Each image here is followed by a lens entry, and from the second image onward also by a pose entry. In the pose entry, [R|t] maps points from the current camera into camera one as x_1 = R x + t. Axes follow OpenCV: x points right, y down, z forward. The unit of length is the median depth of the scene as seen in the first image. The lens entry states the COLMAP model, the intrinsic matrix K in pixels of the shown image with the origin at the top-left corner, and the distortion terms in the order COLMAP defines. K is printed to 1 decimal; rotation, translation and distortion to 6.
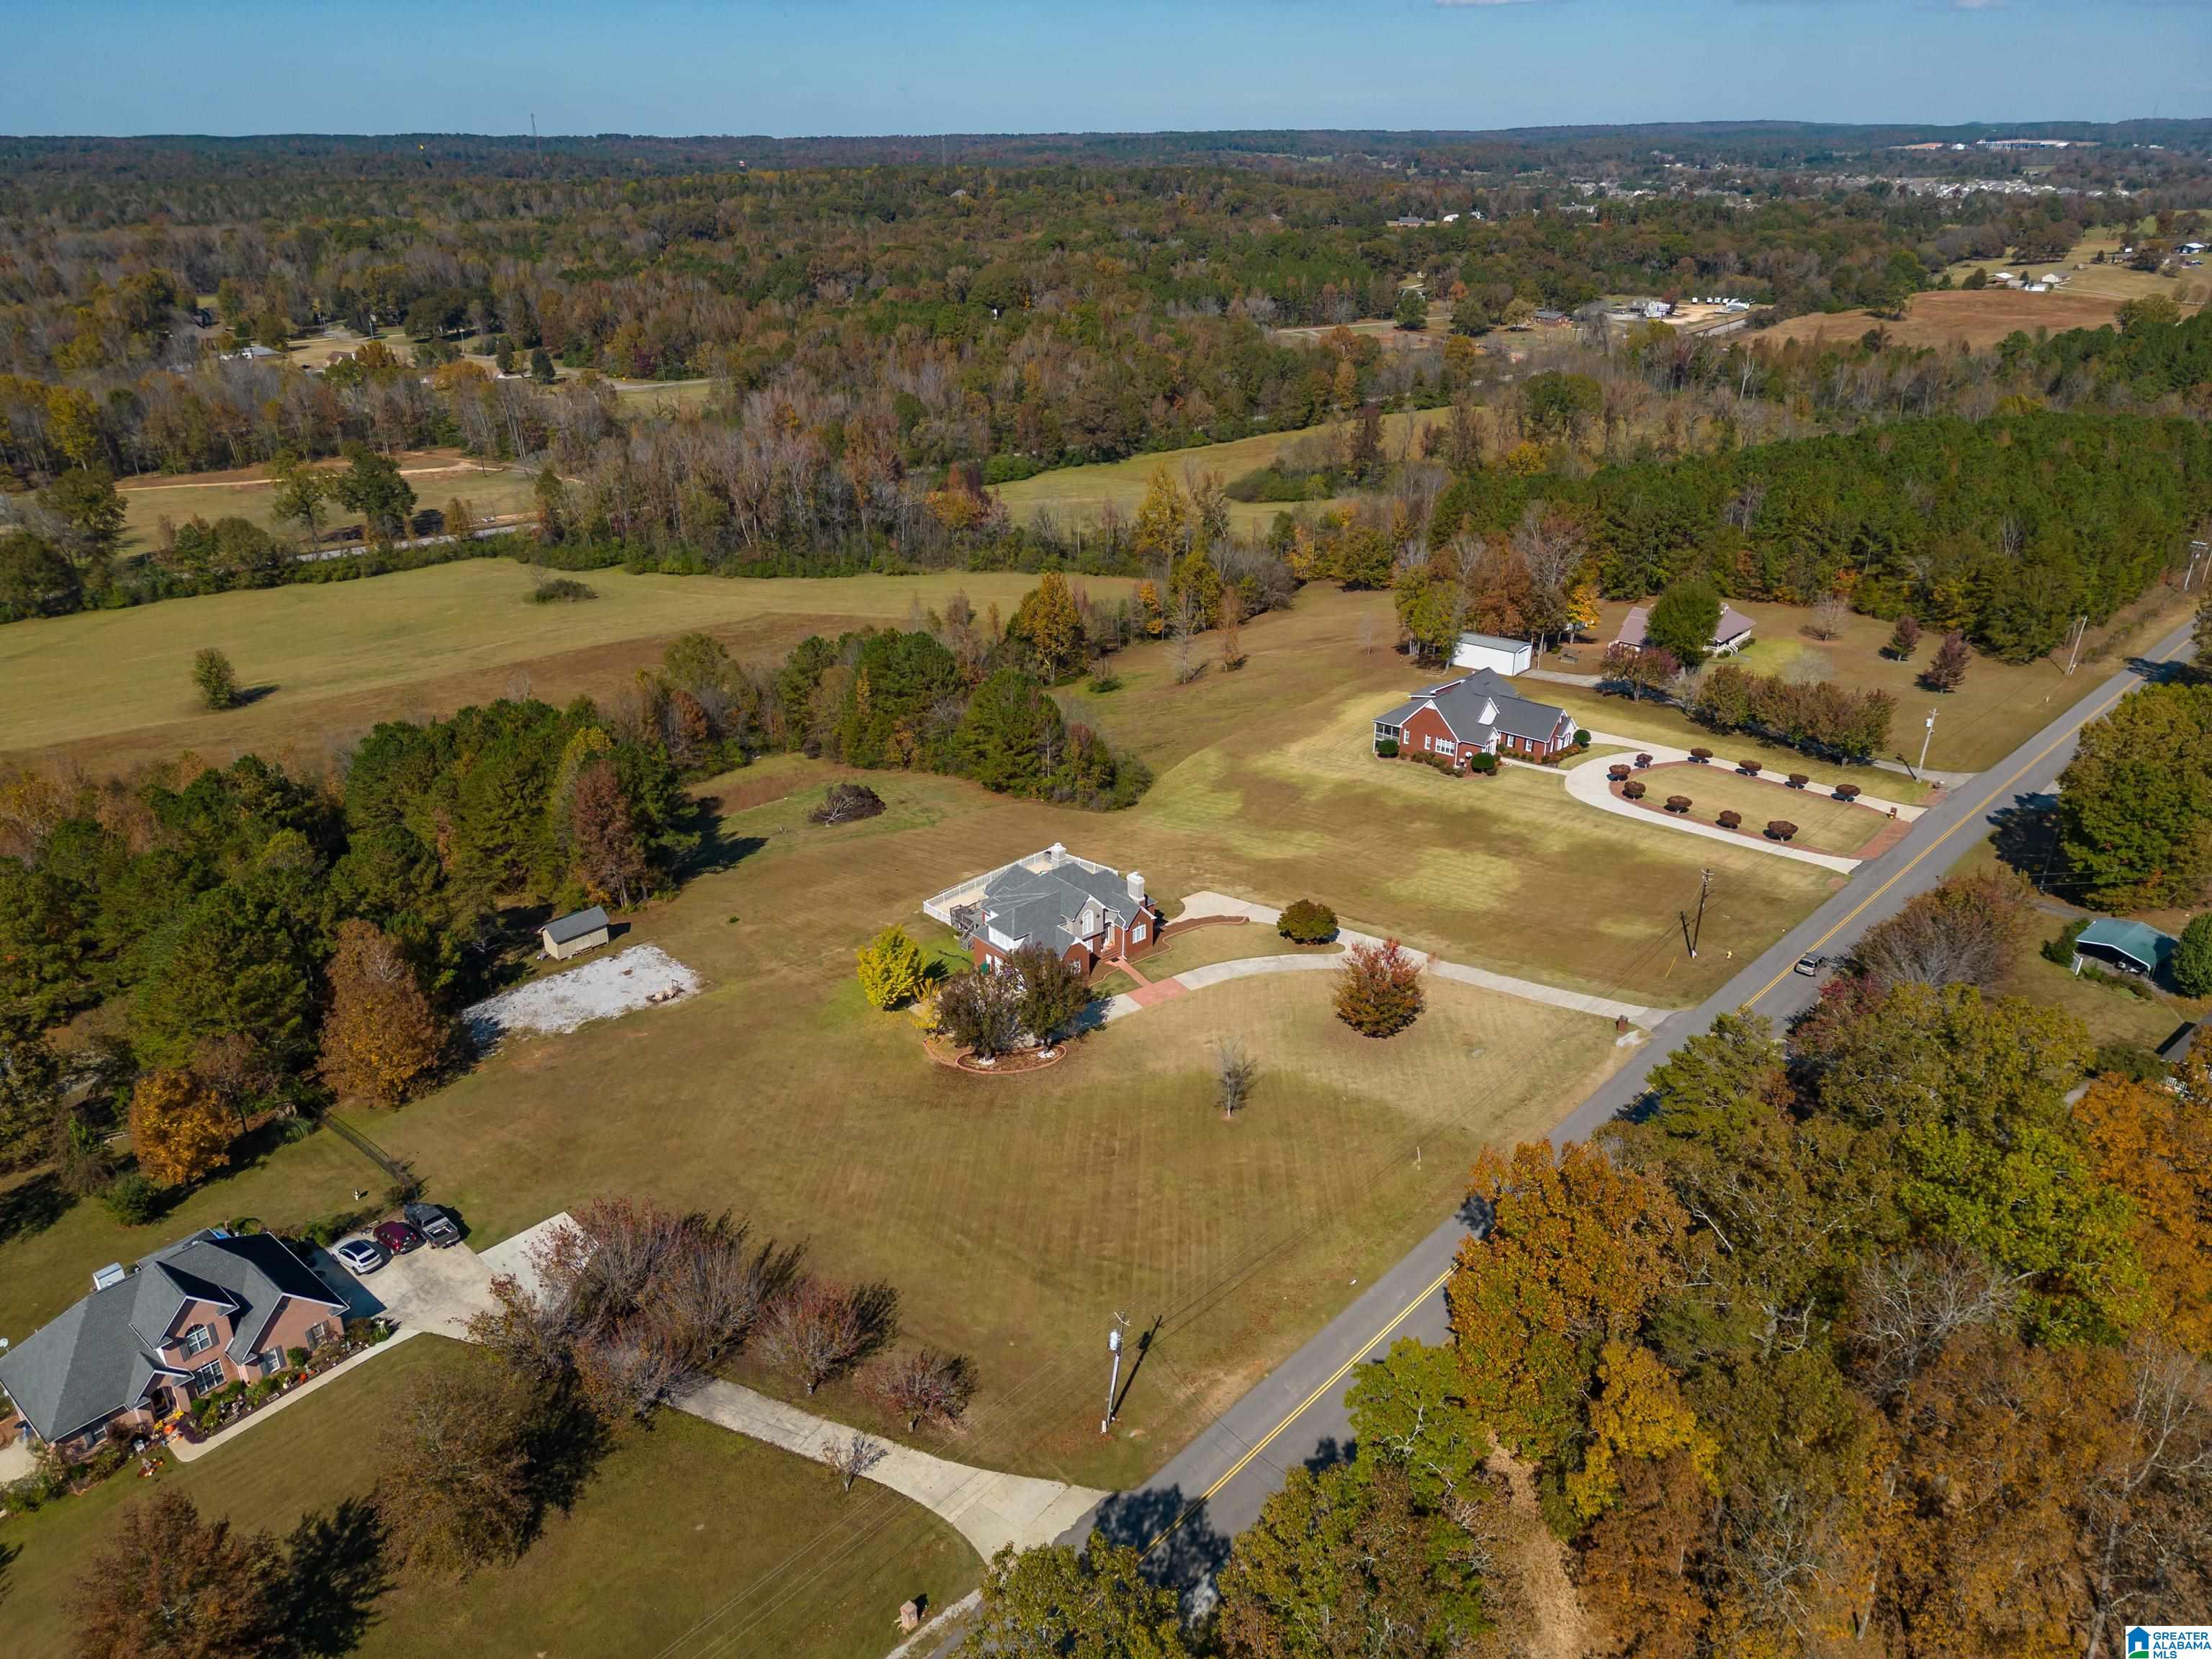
lens RADIAL K [[1538.0, 0, 1106.0], [0, 1538.0, 829.5], [0, 0, 1]] dist [0.089696, -0.094530]
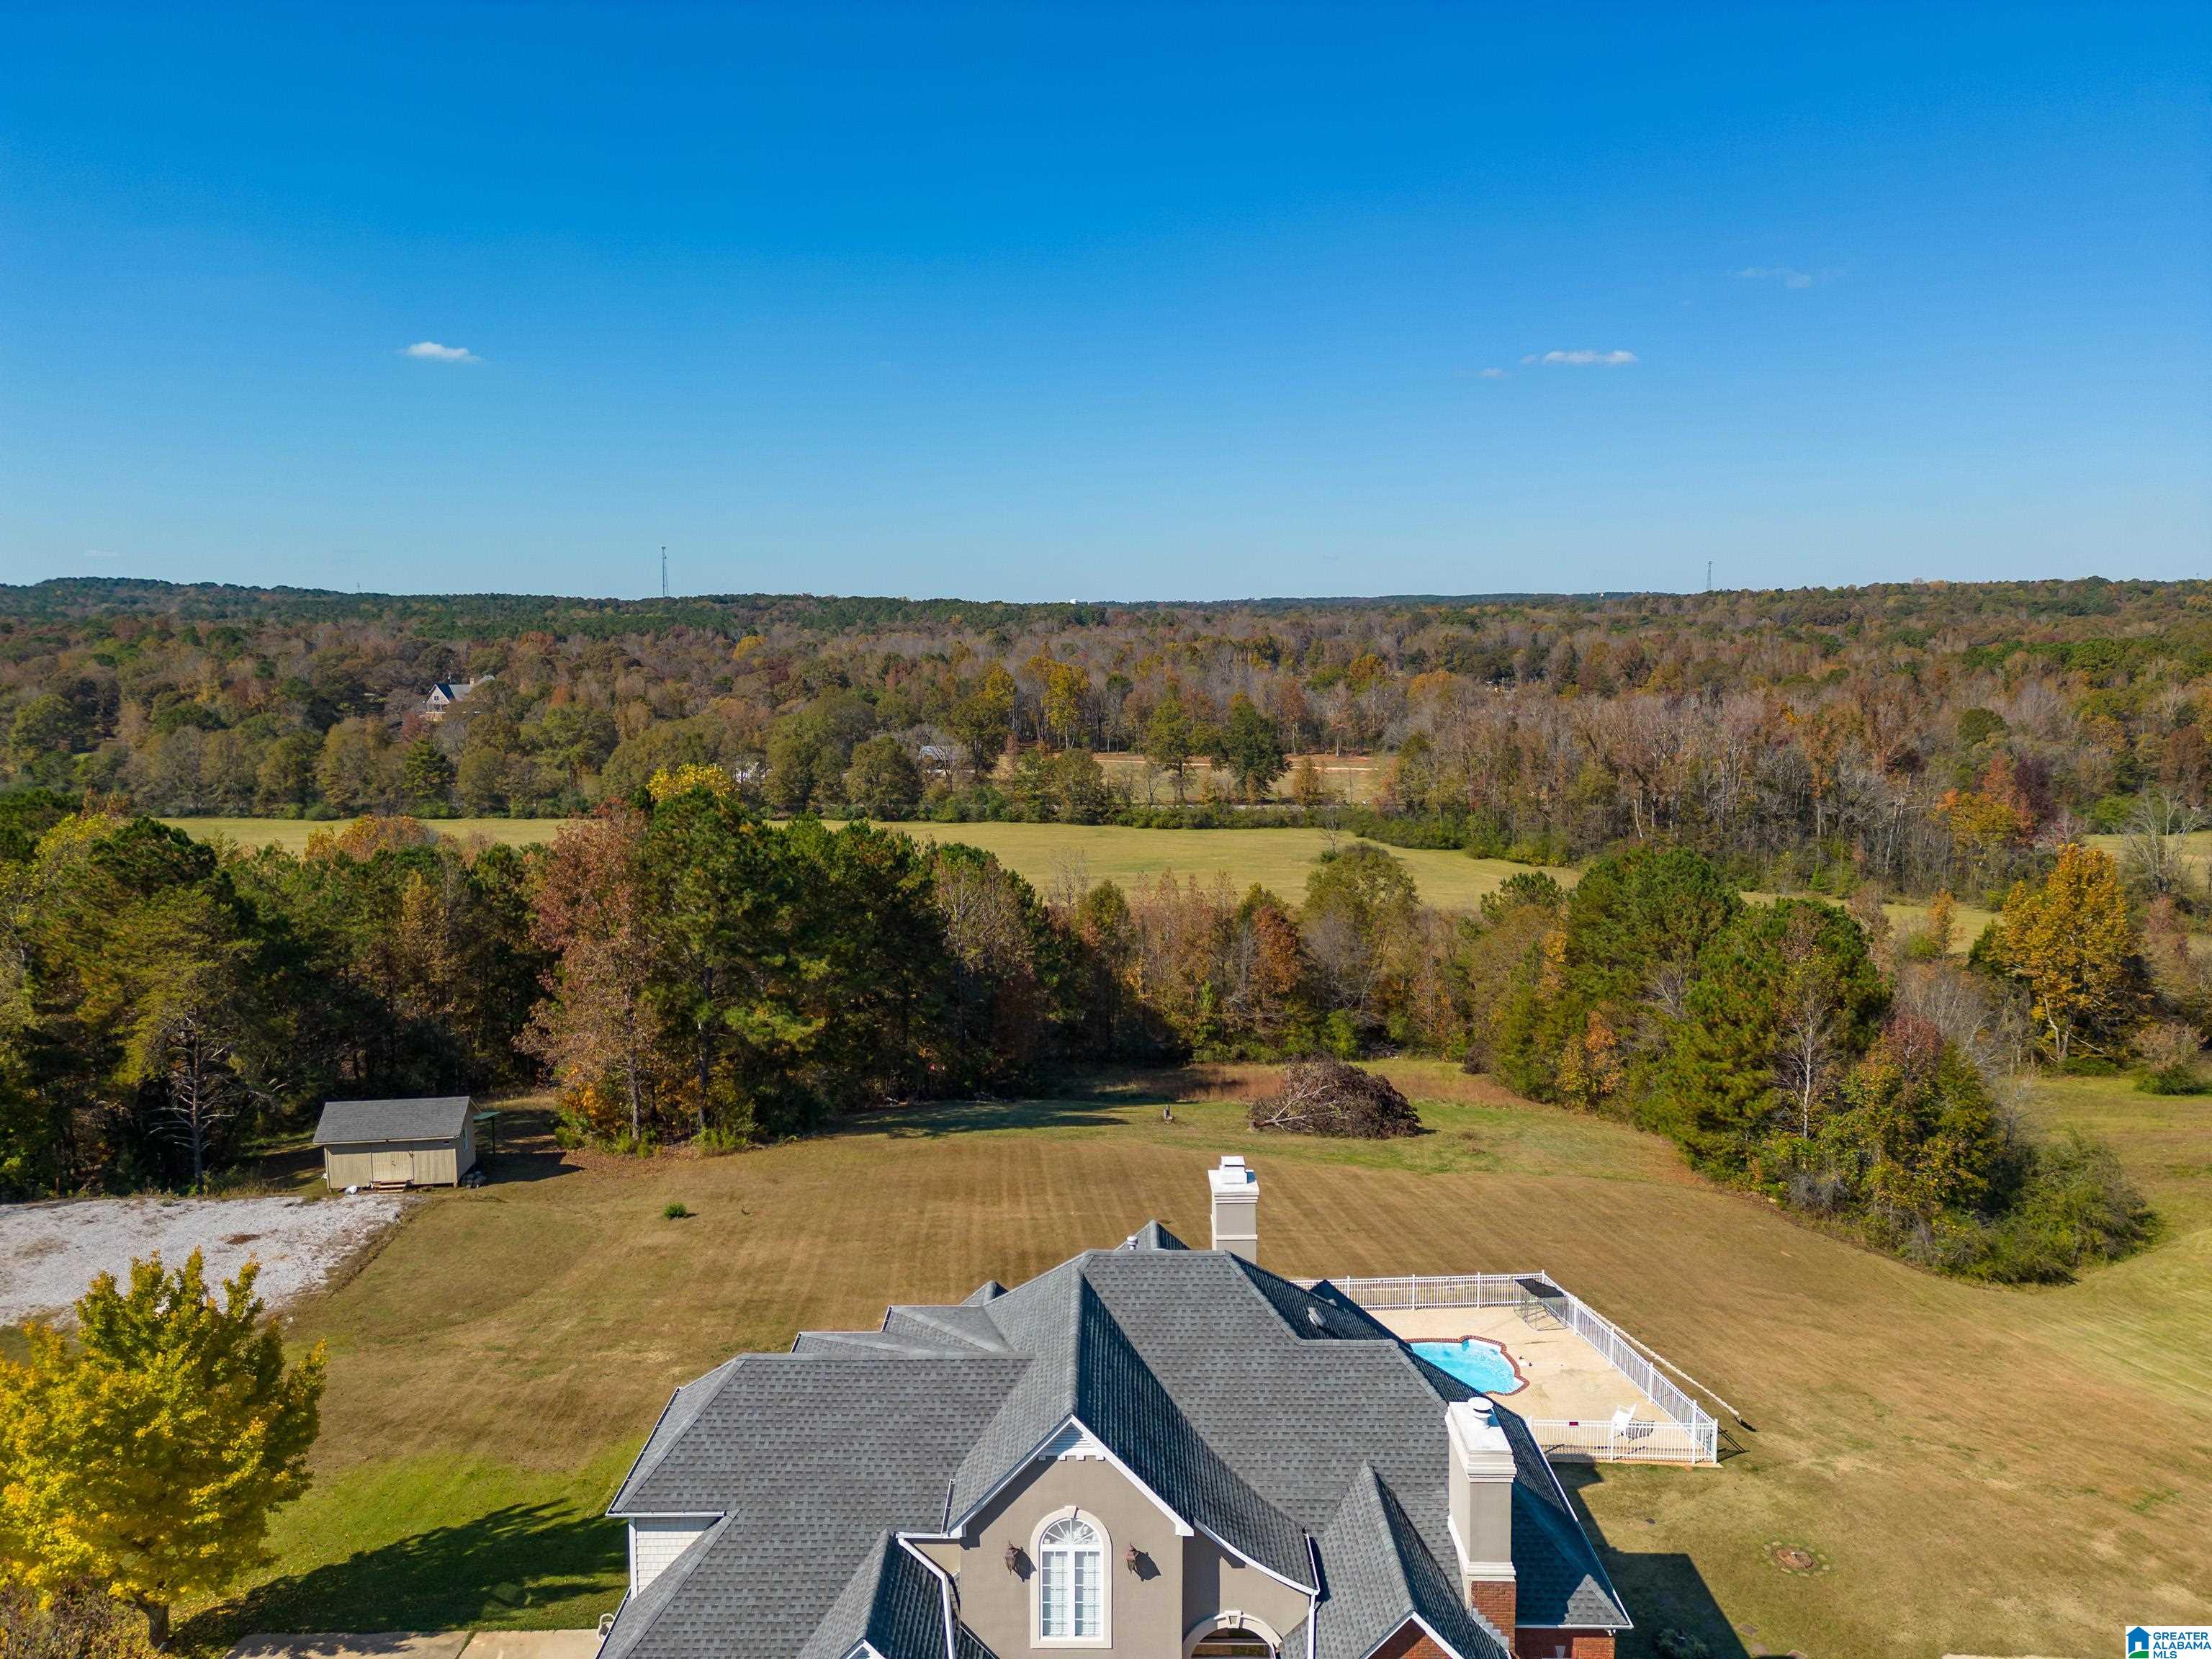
lens RADIAL K [[1532.9, 0, 1106.0], [0, 1532.9, 829.5], [0, 0, 1]] dist [0.116370, -0.144308]
pose [[0.759904, 0.092726, -0.643388, 0.068474], [-0.268047, 0.946405, -0.180192, 0.007131], [0.592197, 0.309386, 0.744032, 0.582326]]
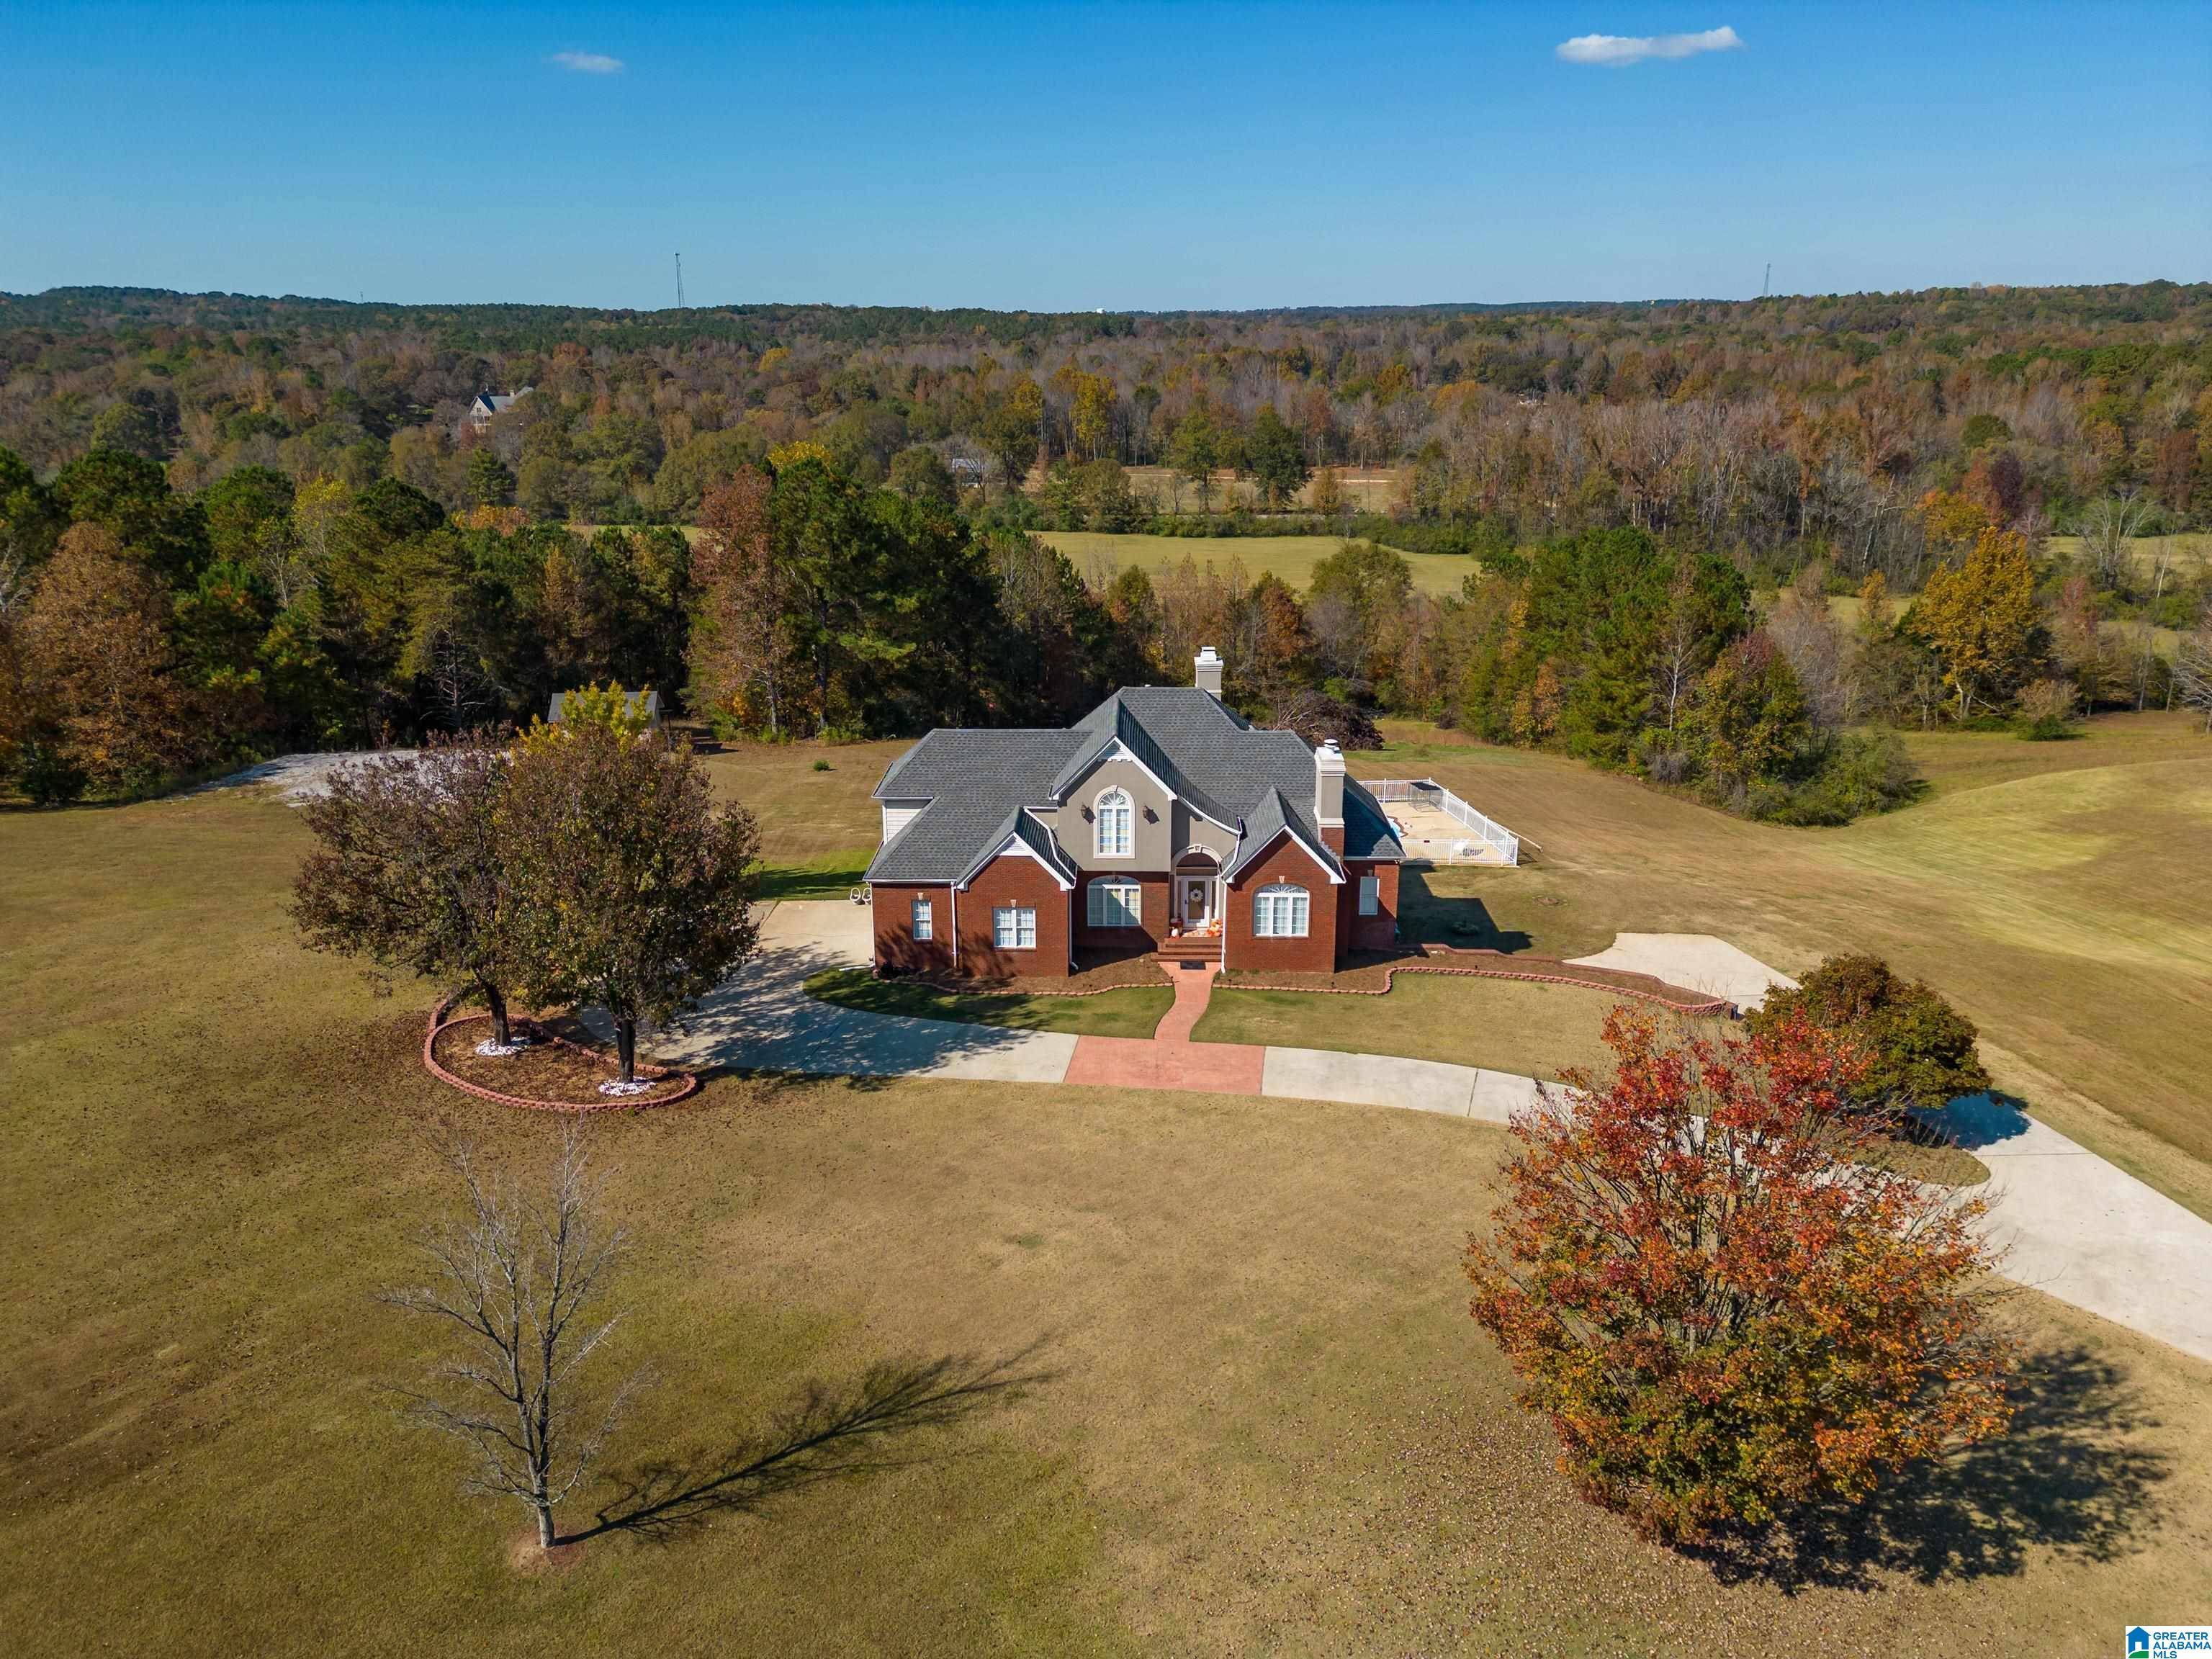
lens RADIAL K [[1538.0, 0, 1106.0], [0, 1538.0, 829.5], [0, 0, 1]] dist [0.089696, -0.094530]
pose [[0.748605, 0.205624, -0.630325, 0.140985], [-0.271380, 0.962436, -0.008341, 0.045013], [0.604932, 0.177302, 0.776287, 0.506416]]
